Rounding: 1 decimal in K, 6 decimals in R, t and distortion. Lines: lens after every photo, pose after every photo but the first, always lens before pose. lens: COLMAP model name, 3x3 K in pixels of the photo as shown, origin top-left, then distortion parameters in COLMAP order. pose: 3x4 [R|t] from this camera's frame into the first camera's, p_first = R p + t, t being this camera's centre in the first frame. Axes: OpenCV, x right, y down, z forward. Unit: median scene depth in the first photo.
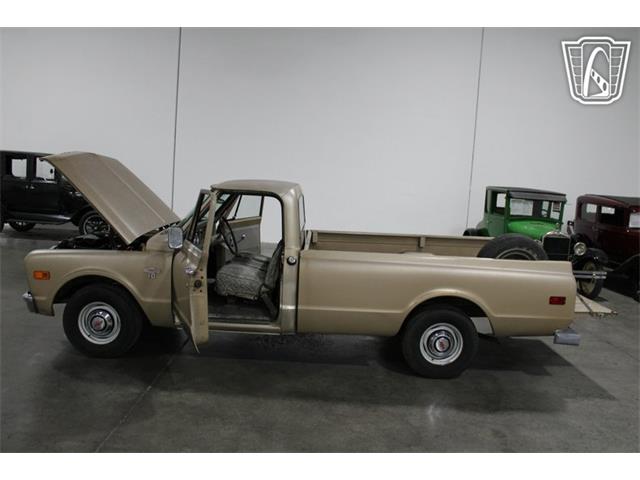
lens RADIAL K [[554.3, 0, 329.5], [0, 554.3, 236.1], [0, 0, 1]] dist [-0.152086, 0.133548]
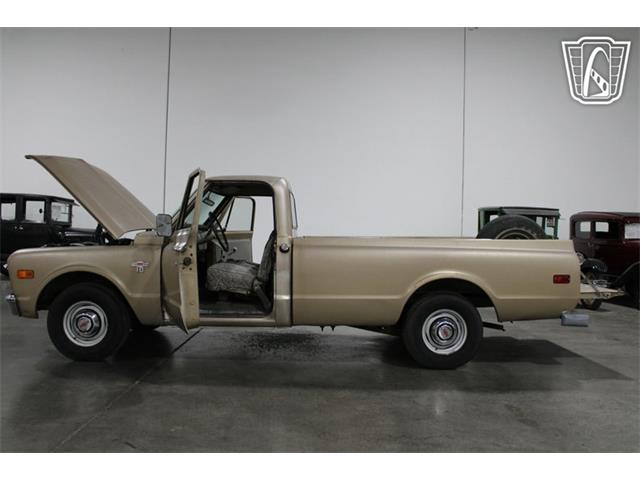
lens RADIAL K [[554.9, 0, 325.9], [0, 554.9, 243.4], [0, 0, 1]] dist [-0.161979, 0.153884]
pose [[0.999118, -0.041049, 0.008902, -0.004400], [0.041760, 0.993522, -0.105692, 0.138432], [-0.004505, 0.105970, 0.994359, 0.035656]]
